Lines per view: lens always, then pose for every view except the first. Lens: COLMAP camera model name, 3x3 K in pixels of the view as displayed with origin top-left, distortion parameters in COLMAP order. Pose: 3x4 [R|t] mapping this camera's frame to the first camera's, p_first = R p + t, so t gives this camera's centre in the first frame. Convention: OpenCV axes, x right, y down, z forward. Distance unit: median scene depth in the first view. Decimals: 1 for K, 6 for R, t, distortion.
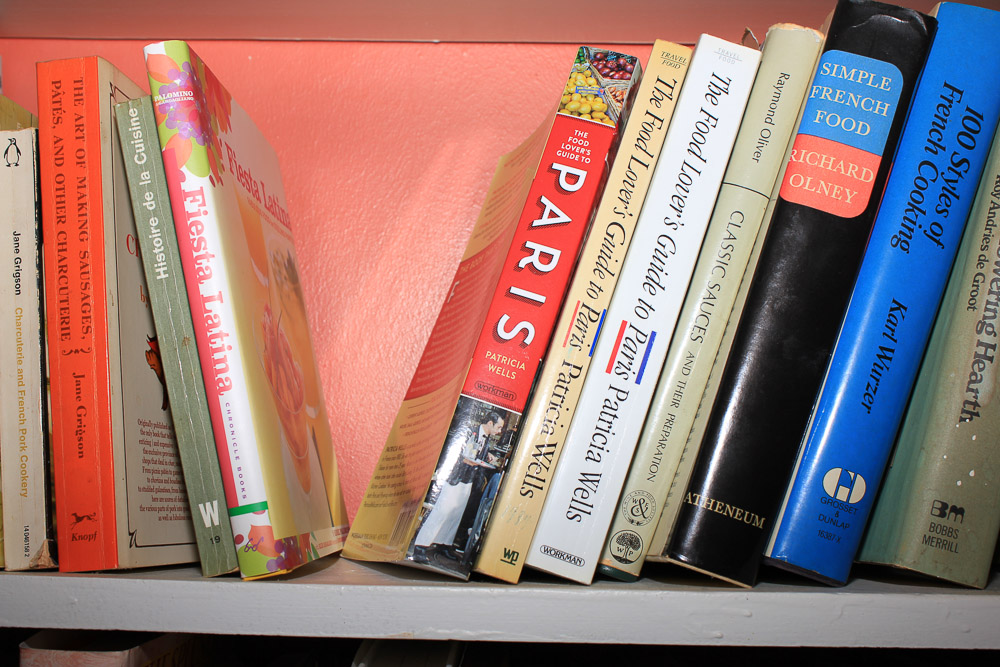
lens RADIAL K [[1310.9, 0, 500.0], [0, 1310.9, 333.5], [0, 0, 1]] dist [-0.091652, 0.233202]
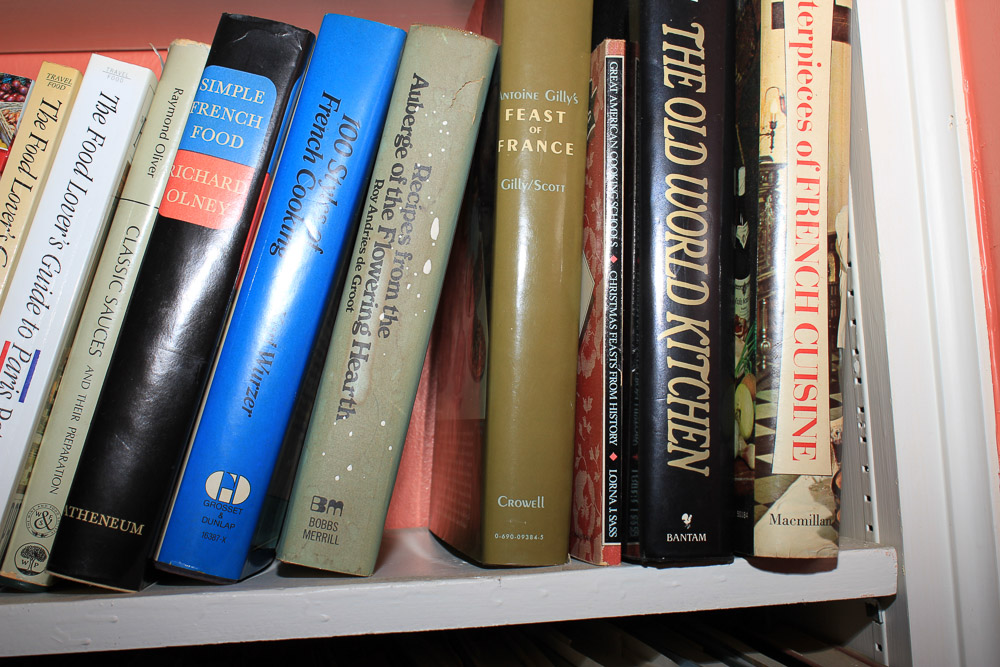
lens RADIAL K [[1310.9, 0, 500.0], [0, 1310.9, 333.5], [0, 0, 1]] dist [-0.091652, 0.233202]
pose [[0.991645, -0.058039, 0.115199, 0.358354], [0.054908, 0.998035, 0.030174, -0.025213], [-0.116724, -0.023596, 0.992884, -0.057256]]
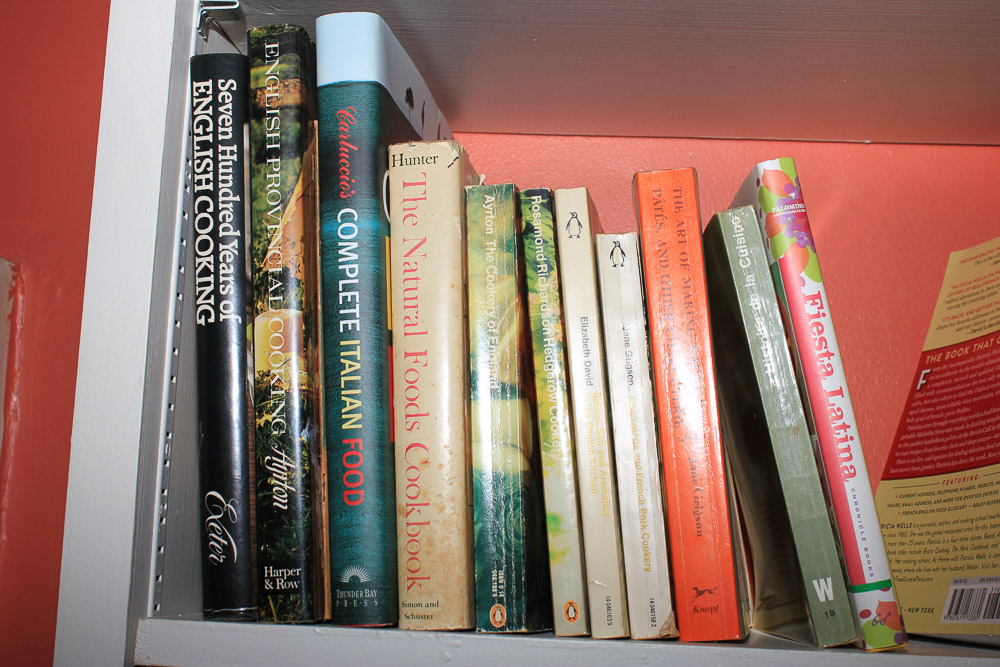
lens RADIAL K [[1310.9, 0, 500.0], [0, 1310.9, 333.5], [0, 0, 1]] dist [-0.091652, 0.233202]
pose [[0.999389, 0.014230, -0.031914, -0.449143], [-0.015463, 0.999129, -0.038746, -0.028956], [0.031334, 0.039215, 0.998739, -0.104693]]
